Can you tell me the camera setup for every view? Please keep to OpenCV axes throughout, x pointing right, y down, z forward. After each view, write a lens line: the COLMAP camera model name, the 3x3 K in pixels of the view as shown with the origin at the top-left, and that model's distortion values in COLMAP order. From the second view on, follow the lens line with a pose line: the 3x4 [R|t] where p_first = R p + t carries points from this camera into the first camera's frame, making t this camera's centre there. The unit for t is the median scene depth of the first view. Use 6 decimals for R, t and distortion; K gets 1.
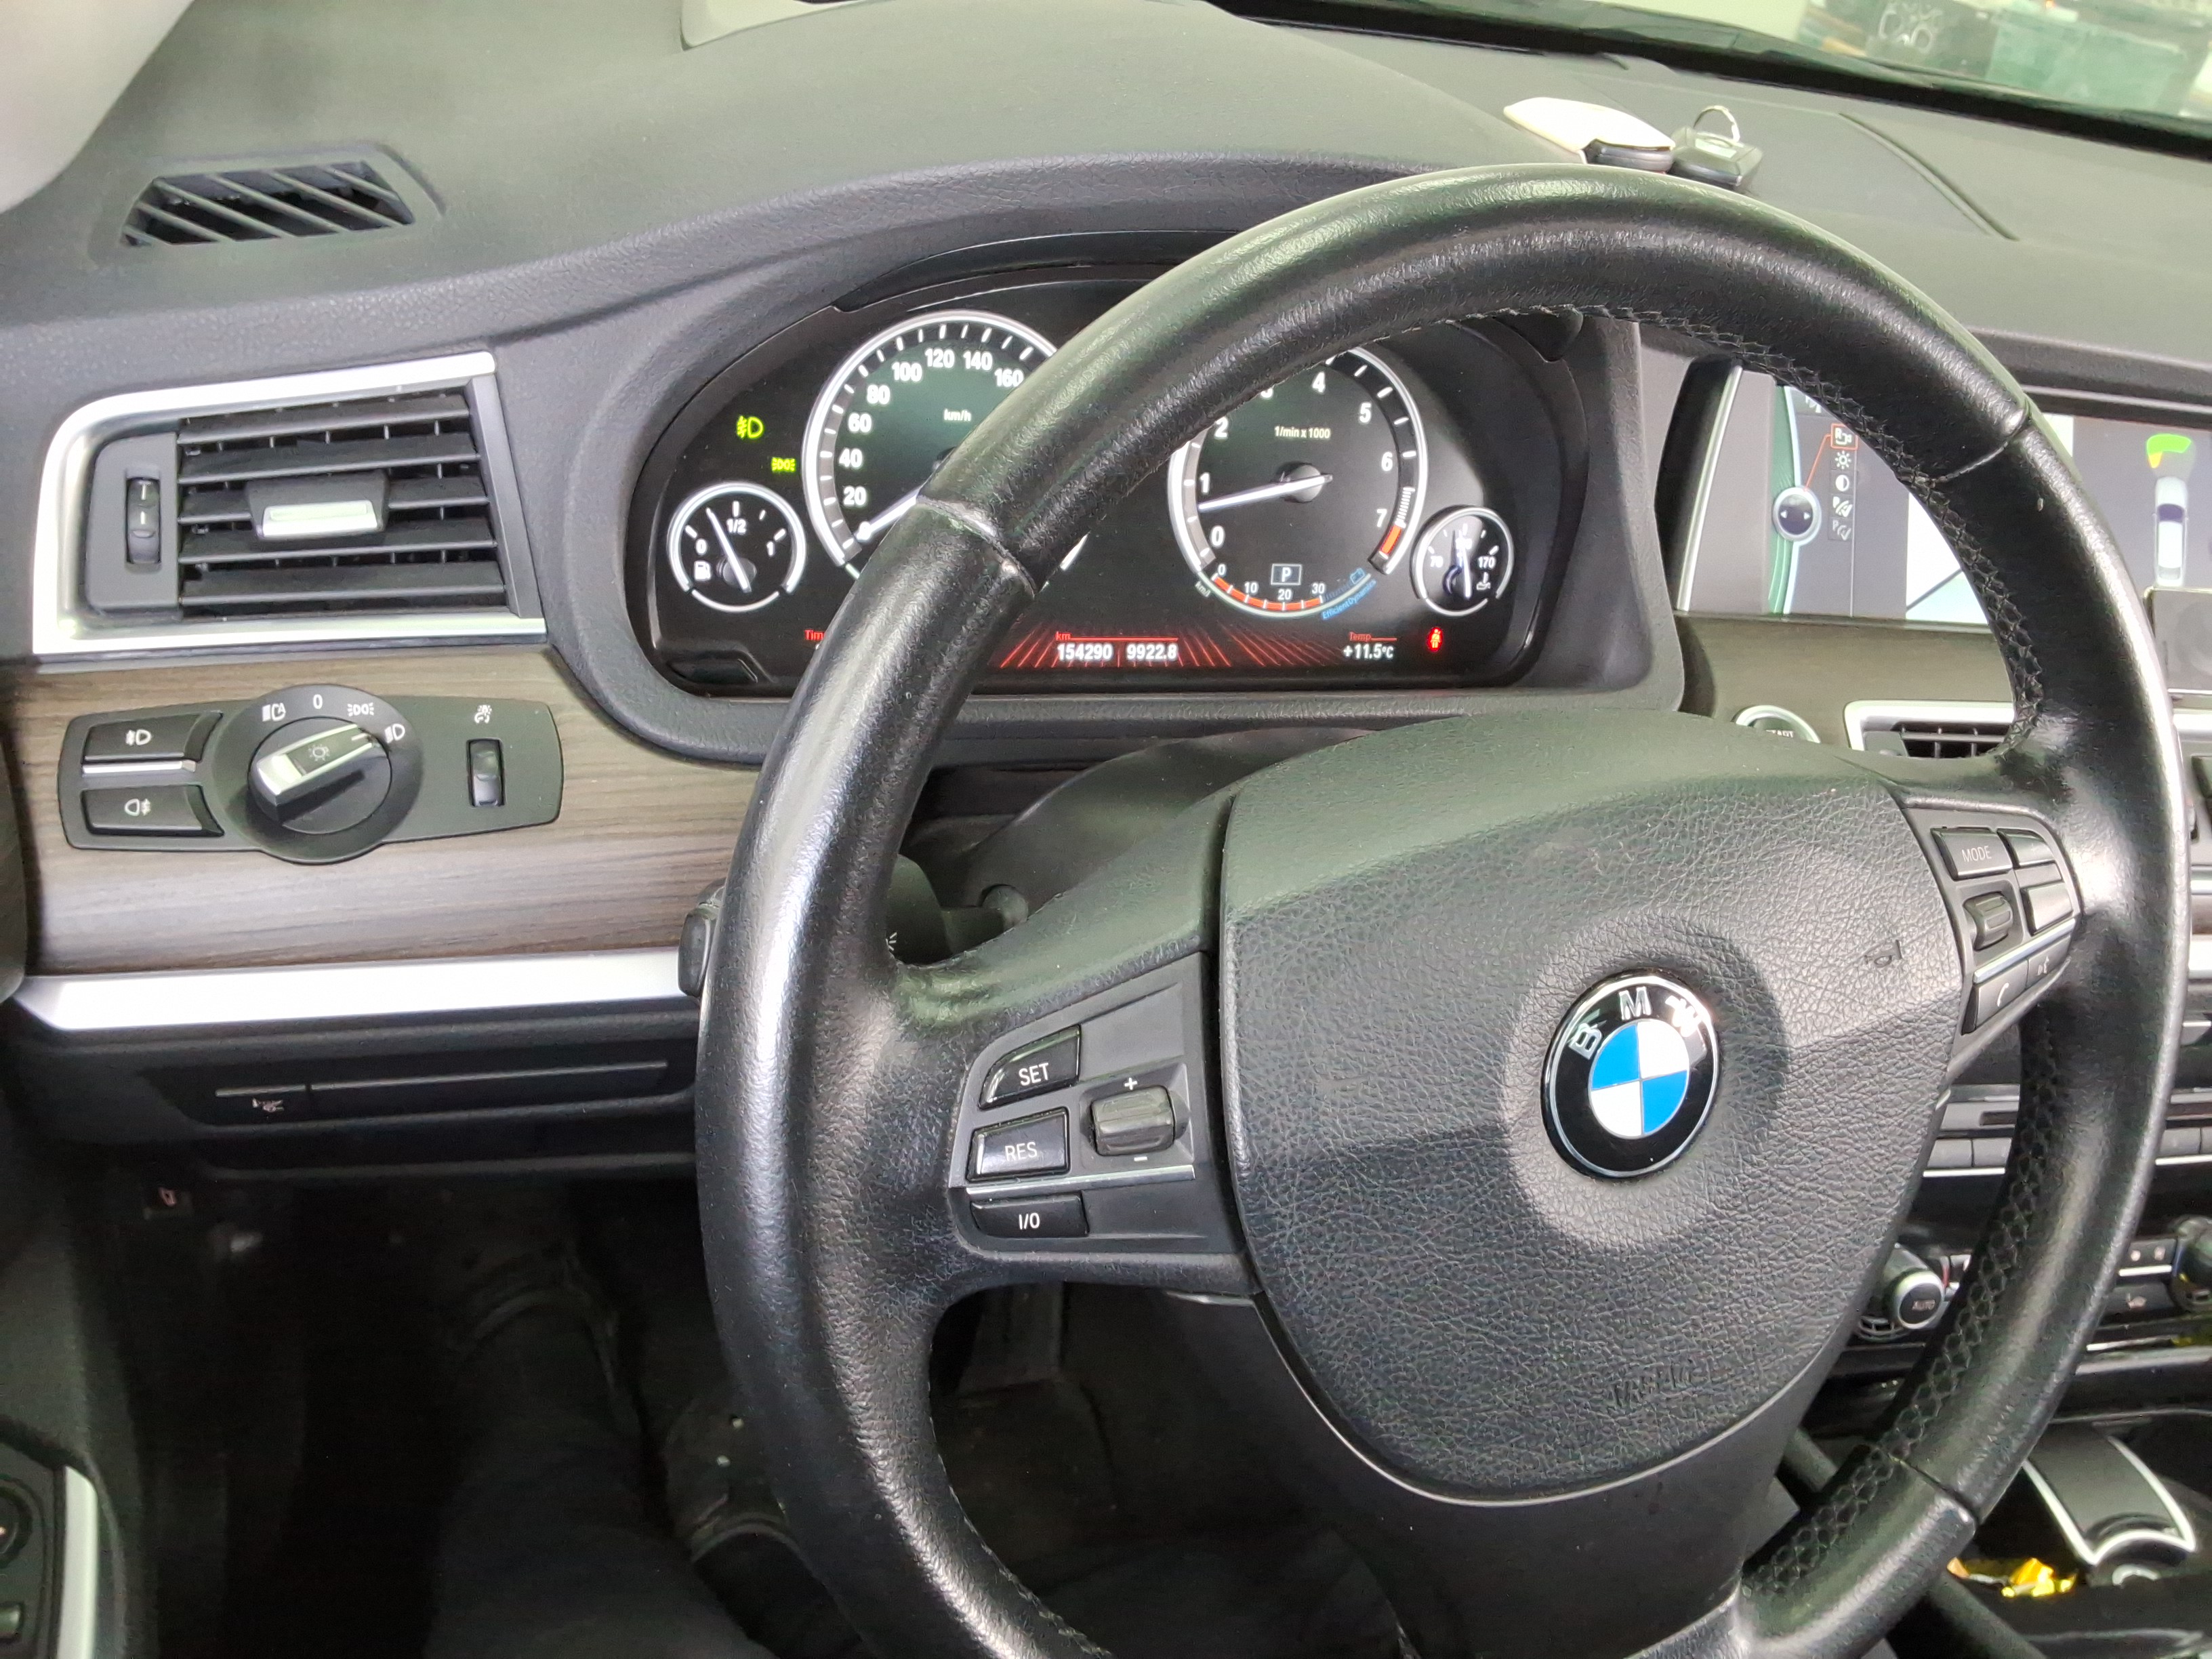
lens RADIAL K [[1755.1, 0, 1118.3], [0, 1755.1, 835.0], [0, 0, 1]] dist [0.150296, -0.292588]
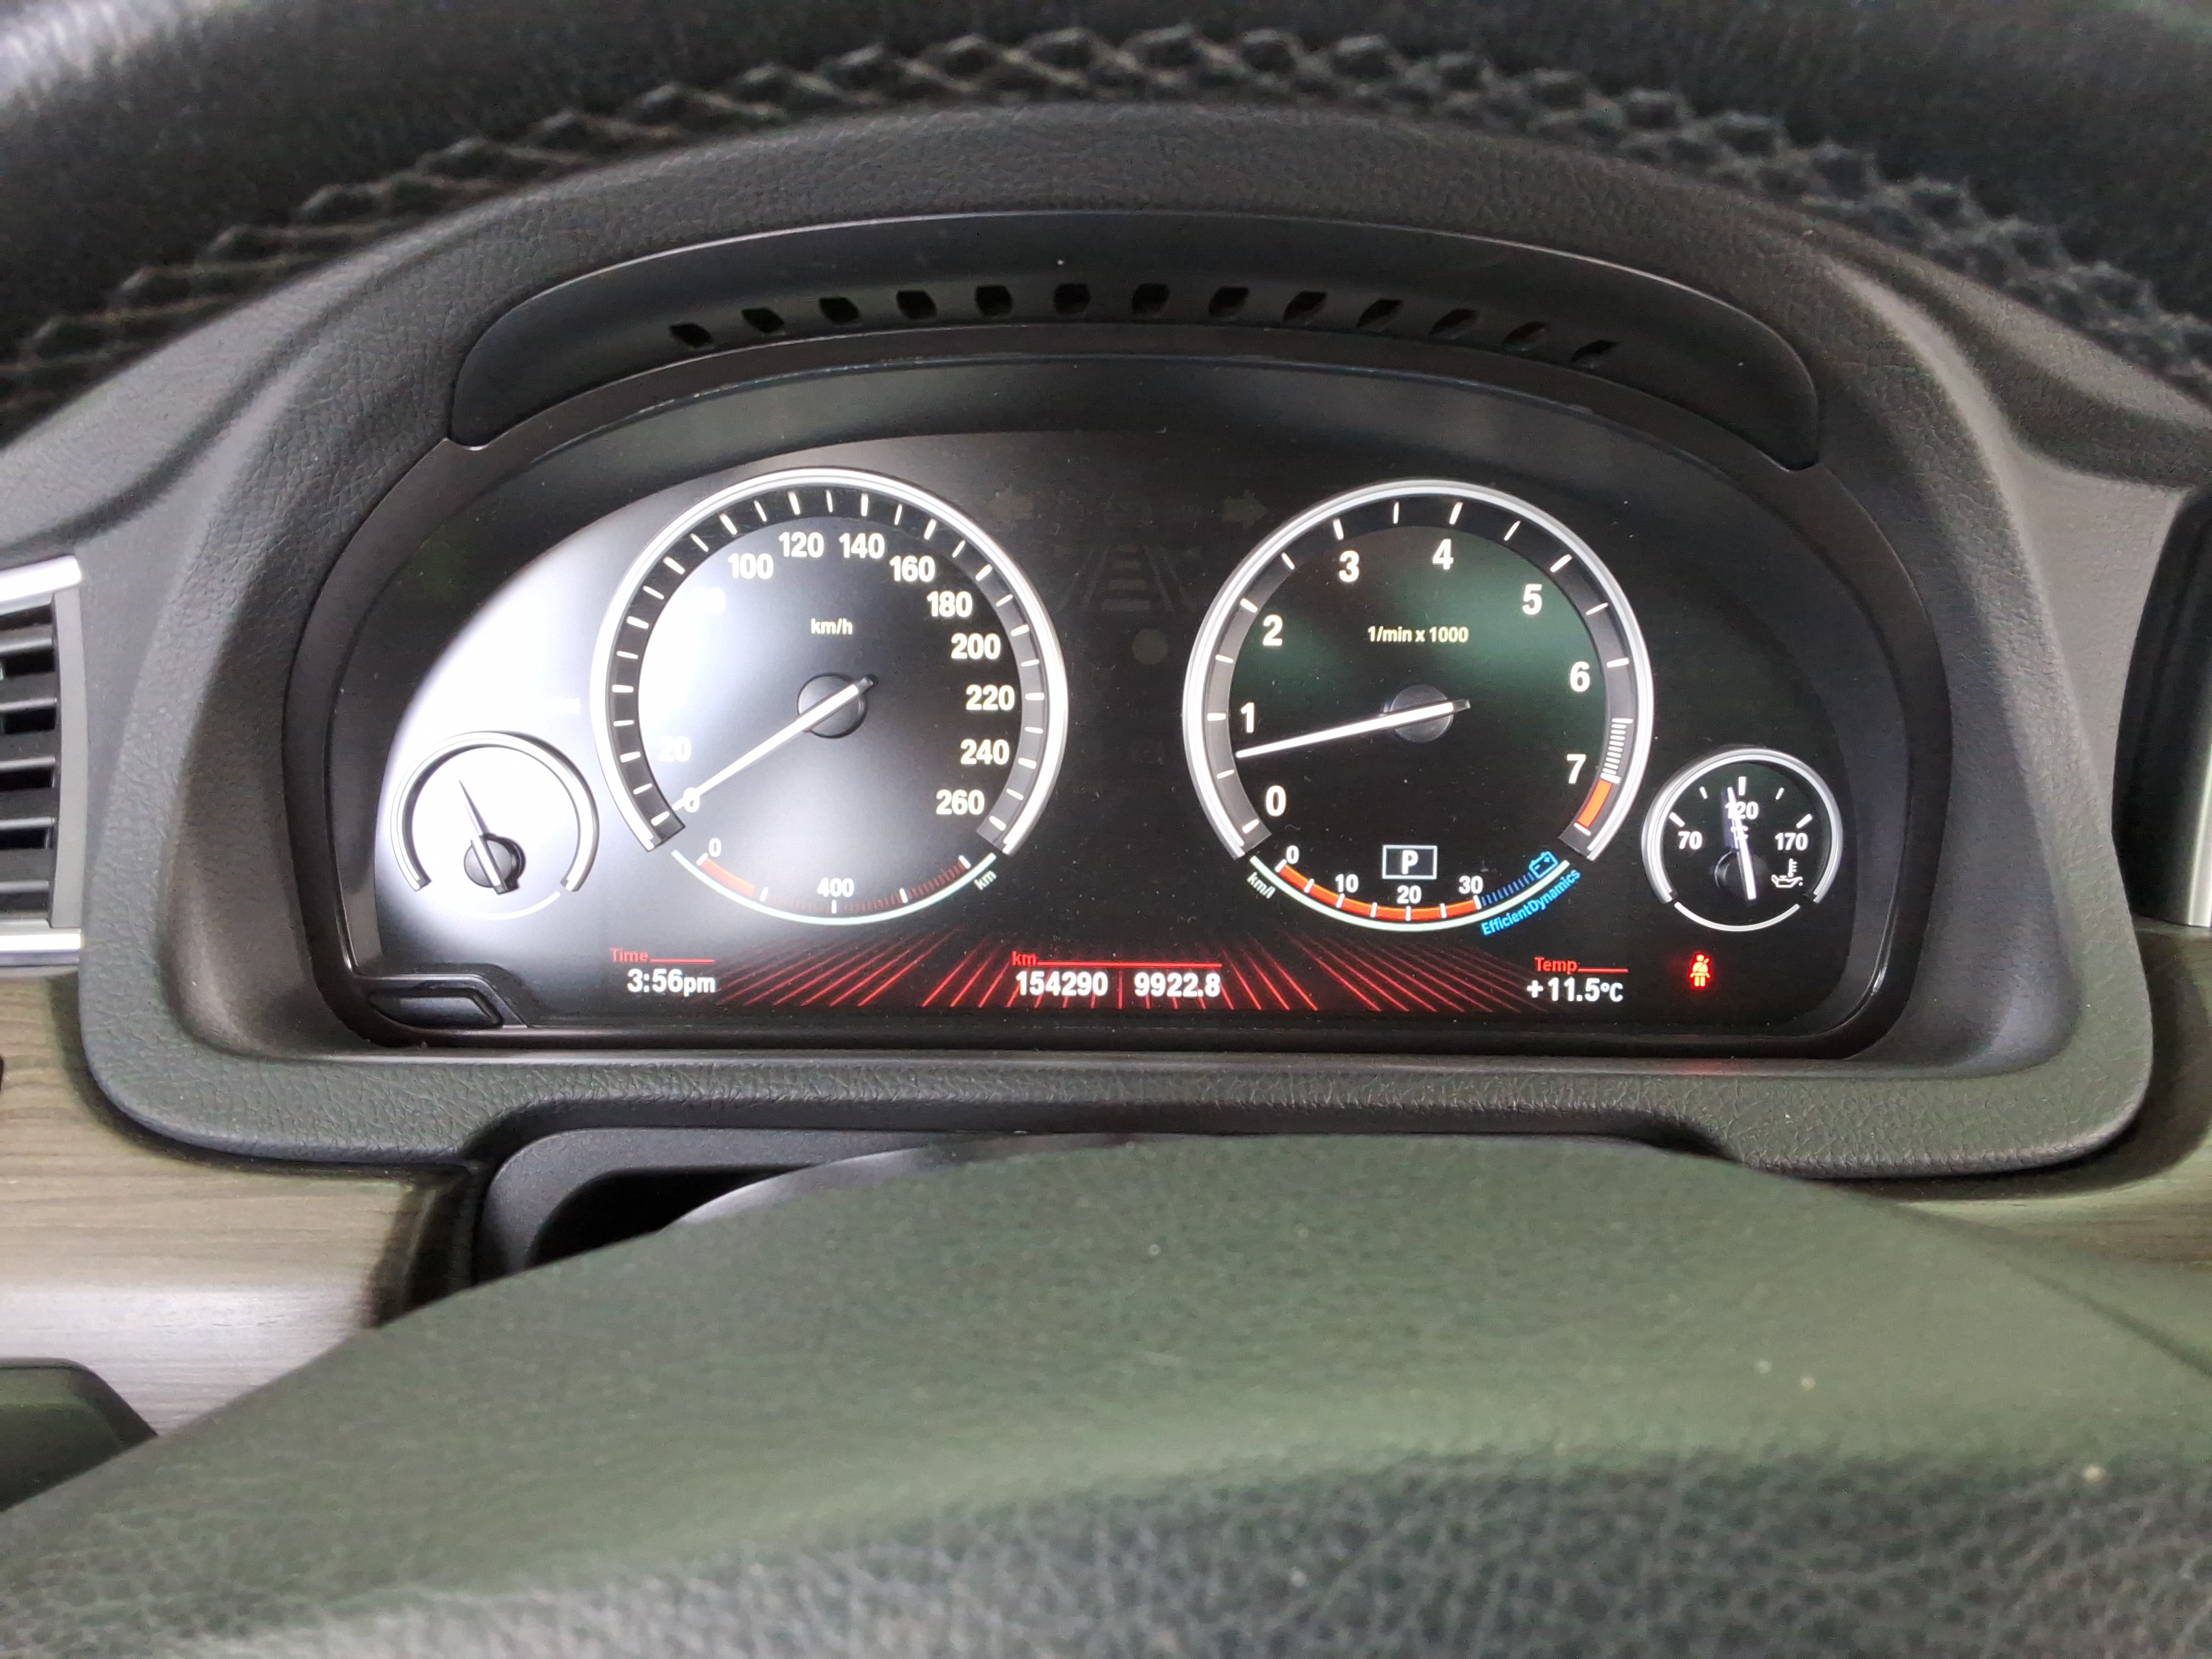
lens RADIAL K [[1755.1, 0, 1118.3], [0, 1755.1, 835.0], [0, 0, 1]] dist [0.150296, -0.292588]
pose [[0.934416, -0.020349, -0.355601, 0.222375], [-0.047825, 0.982158, -0.181872, -0.041859], [0.352957, 0.186951, 0.916772, 0.410884]]
